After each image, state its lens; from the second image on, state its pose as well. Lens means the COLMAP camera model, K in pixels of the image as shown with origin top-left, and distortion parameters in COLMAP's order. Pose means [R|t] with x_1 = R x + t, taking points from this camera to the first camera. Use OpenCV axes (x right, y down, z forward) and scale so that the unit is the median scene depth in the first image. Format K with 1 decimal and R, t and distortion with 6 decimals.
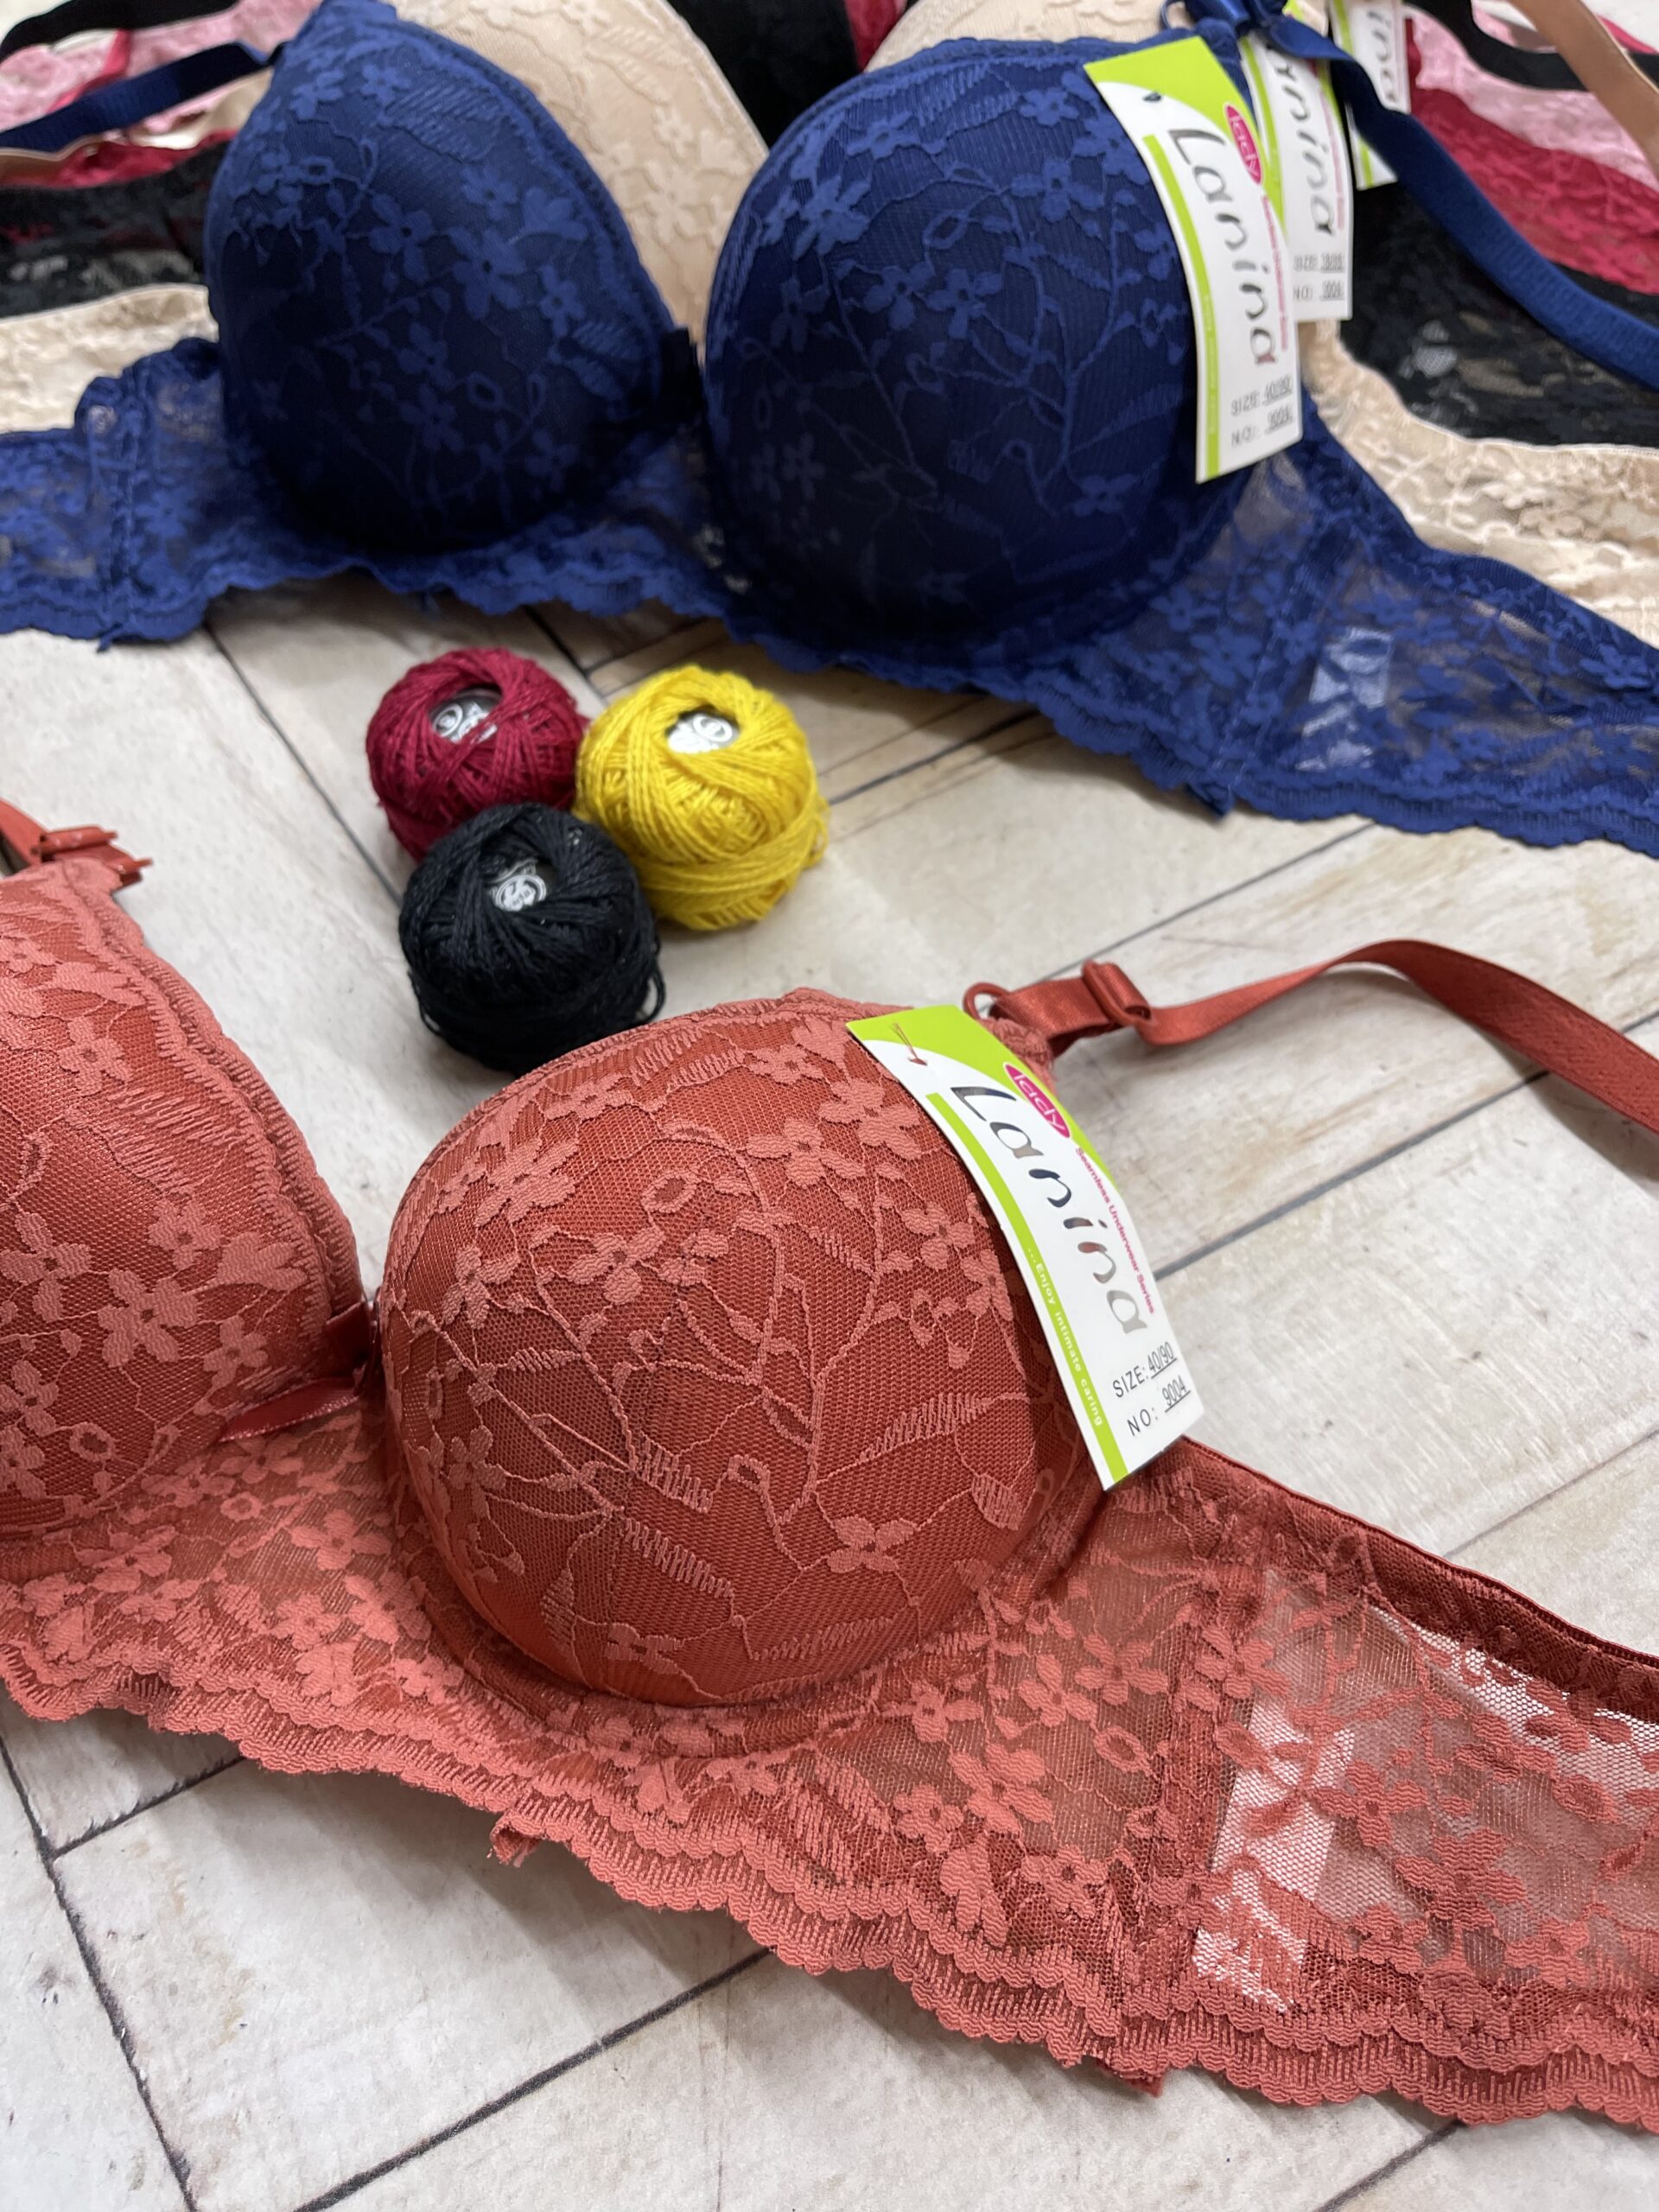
lens RADIAL K [[1611.9, 0, 807.8], [0, 1611.9, 1103.8], [0, 0, 1]] dist [0.020415, -0.033972]
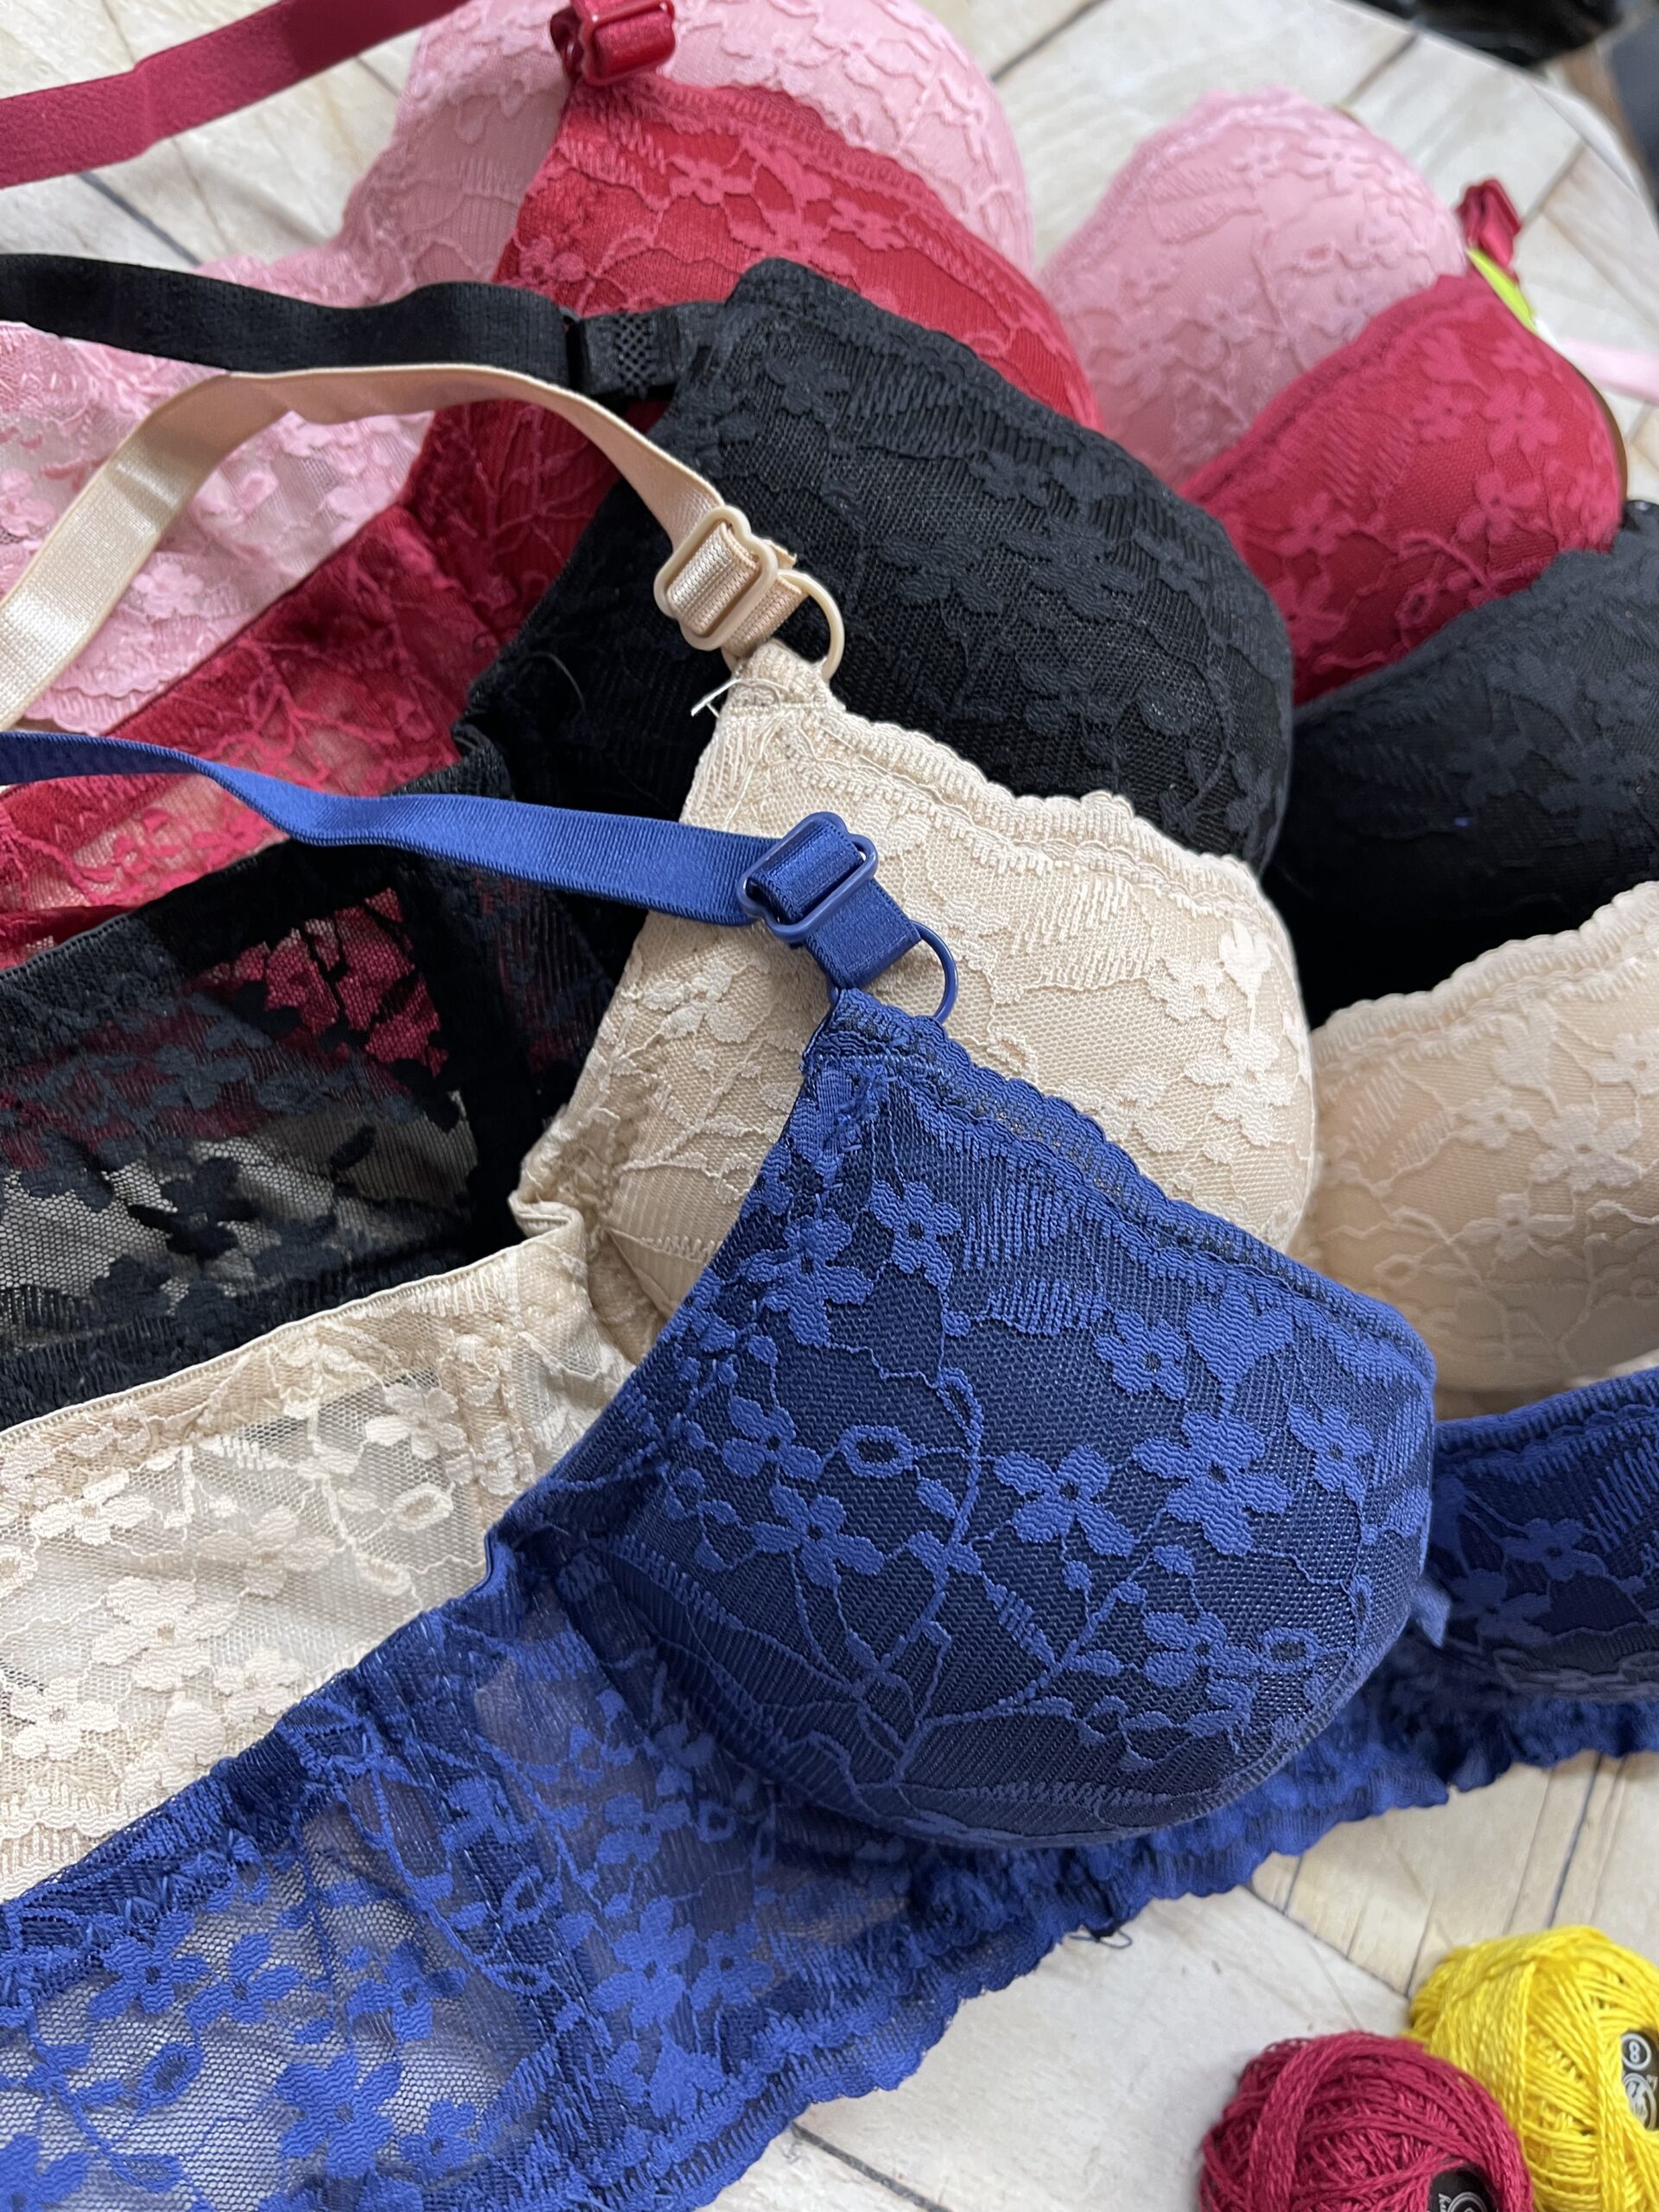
lens RADIAL K [[1664.6, 0, 752.4], [0, 1664.6, 1103.2], [0, 0, 1]] dist [0.003742, -0.002679]
pose [[0.755197, -0.275275, 0.594895, -0.727192], [0.099077, 0.945057, 0.311530, -0.945872], [-0.647967, -0.176326, 0.740978, 0.721481]]
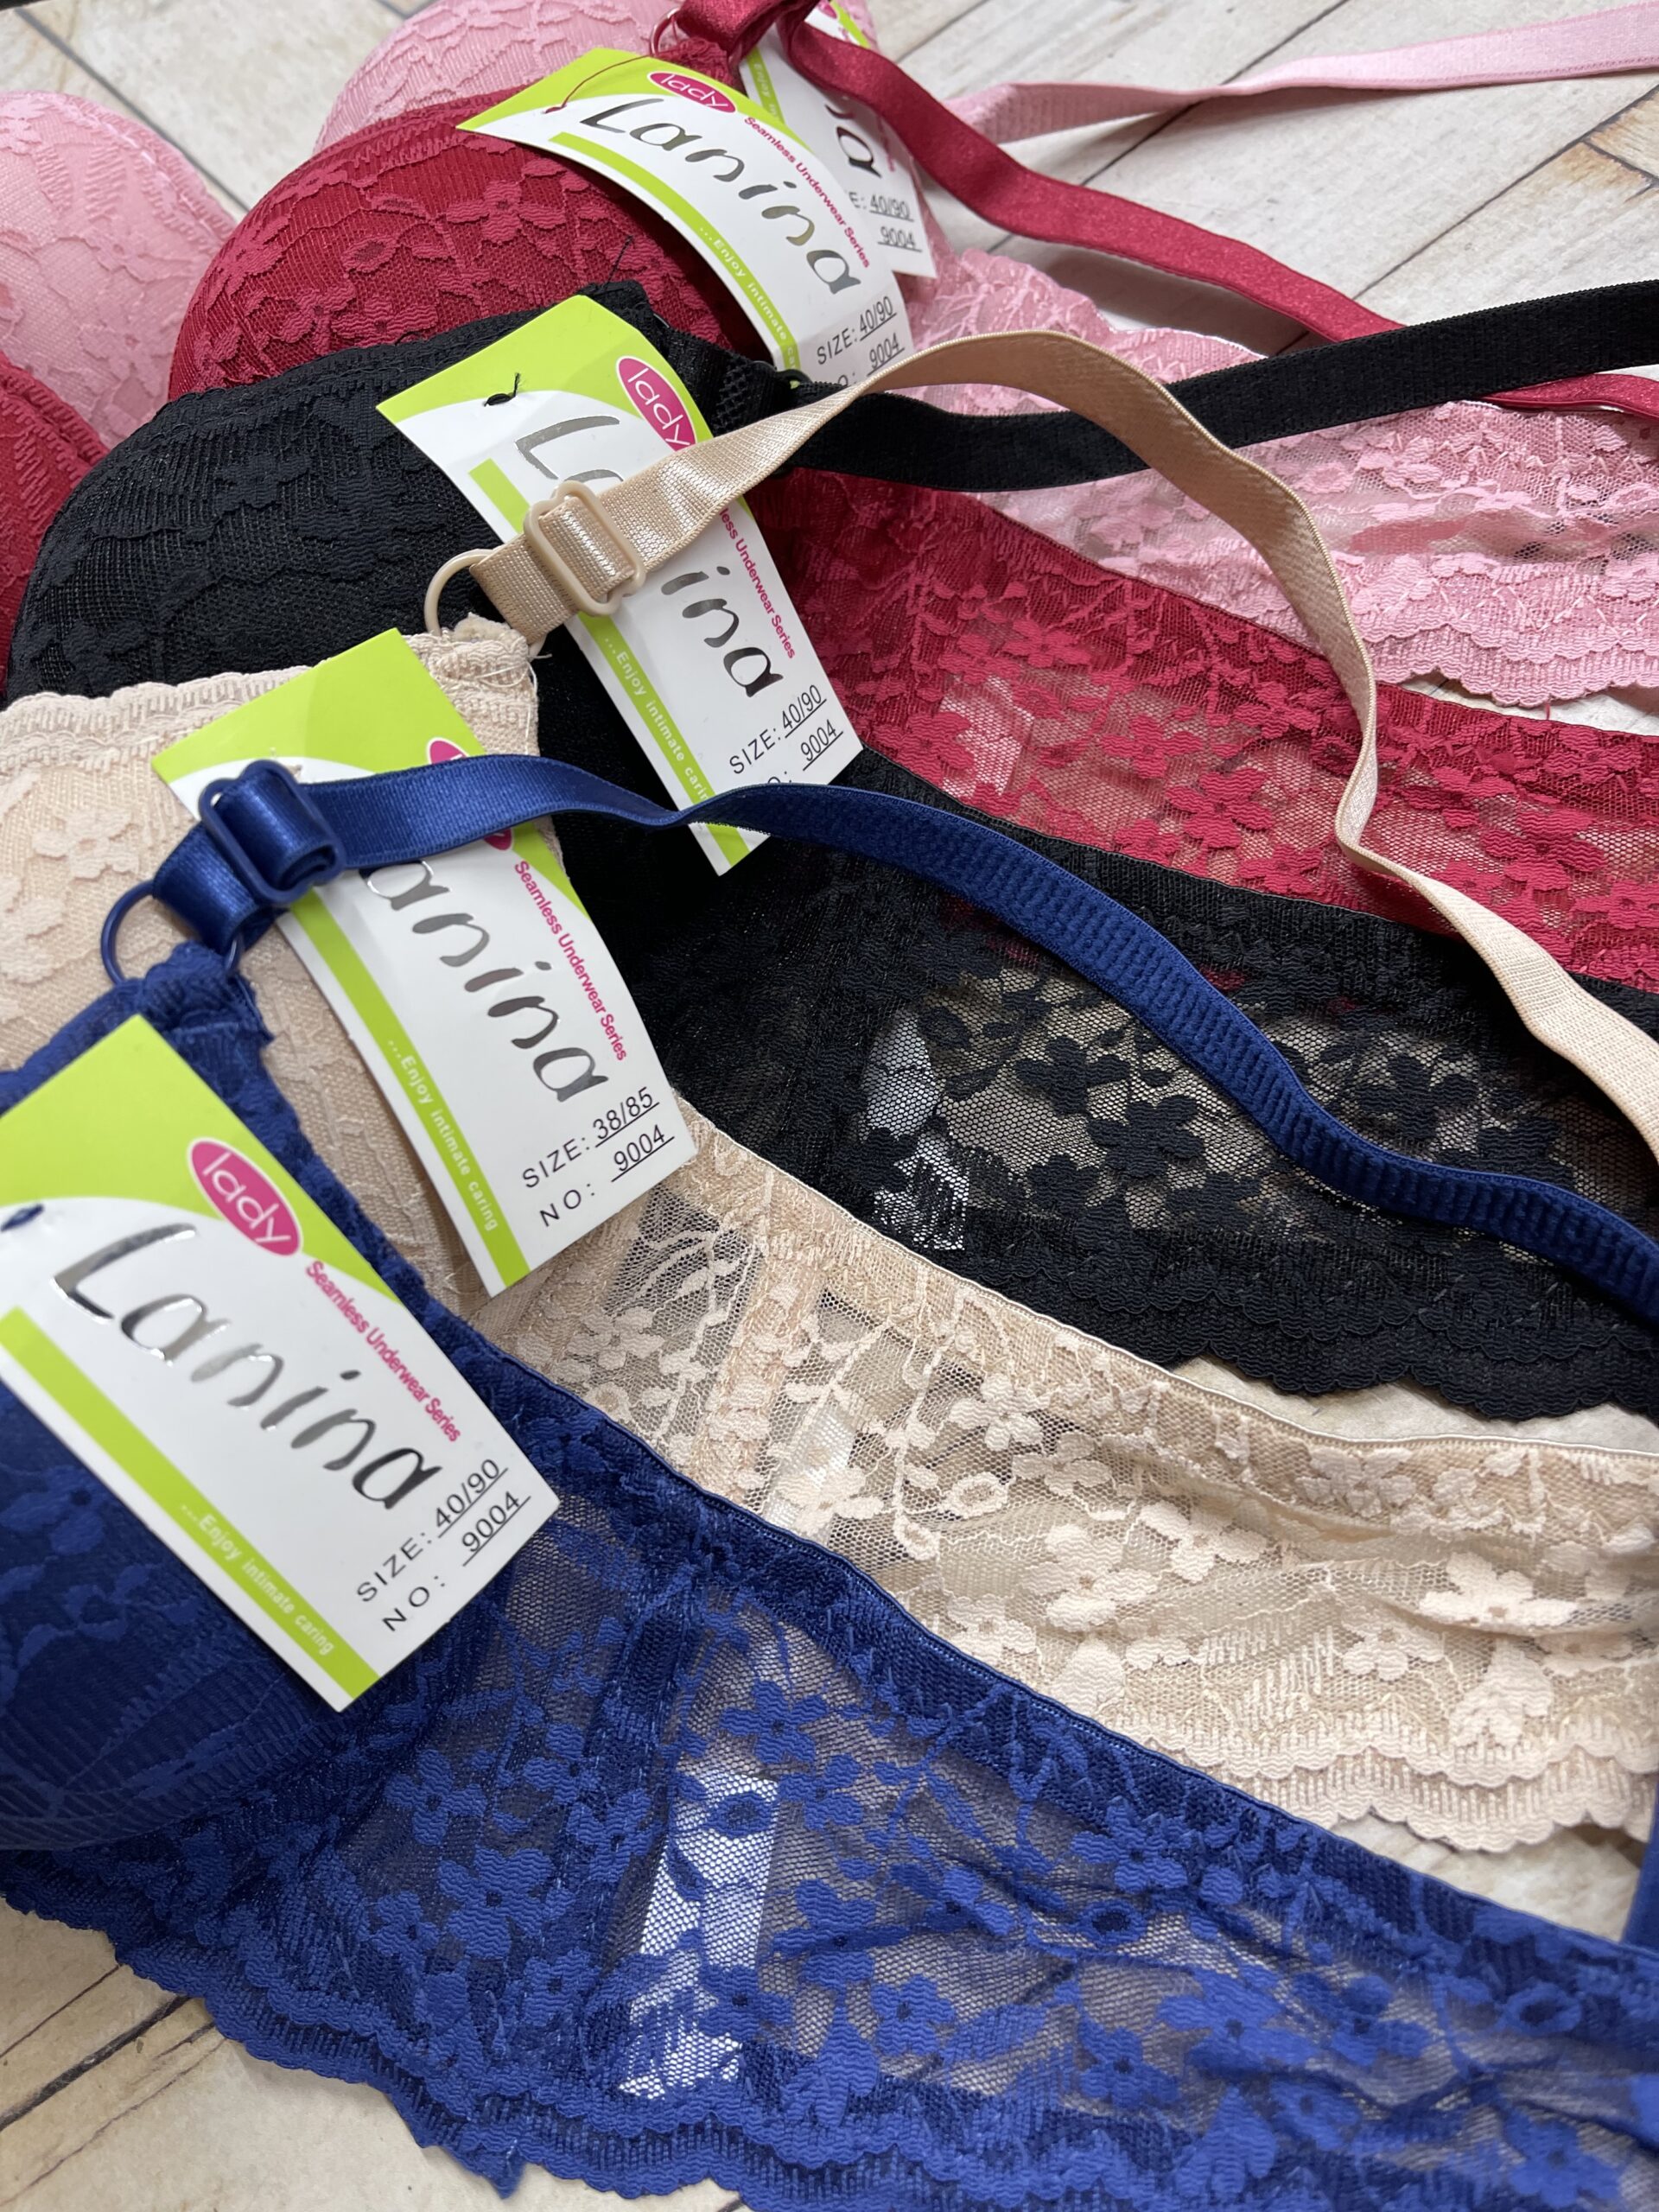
lens RADIAL K [[1632.2, 0, 845.8], [0, 1632.2, 1152.2], [0, 0, 1]] dist [0.043217, -0.080237]
pose [[0.974484, -0.166505, -0.150524, 0.540185], [0.183153, 0.977524, 0.104415, -0.605570], [0.129755, -0.129320, 0.983077, 0.448836]]
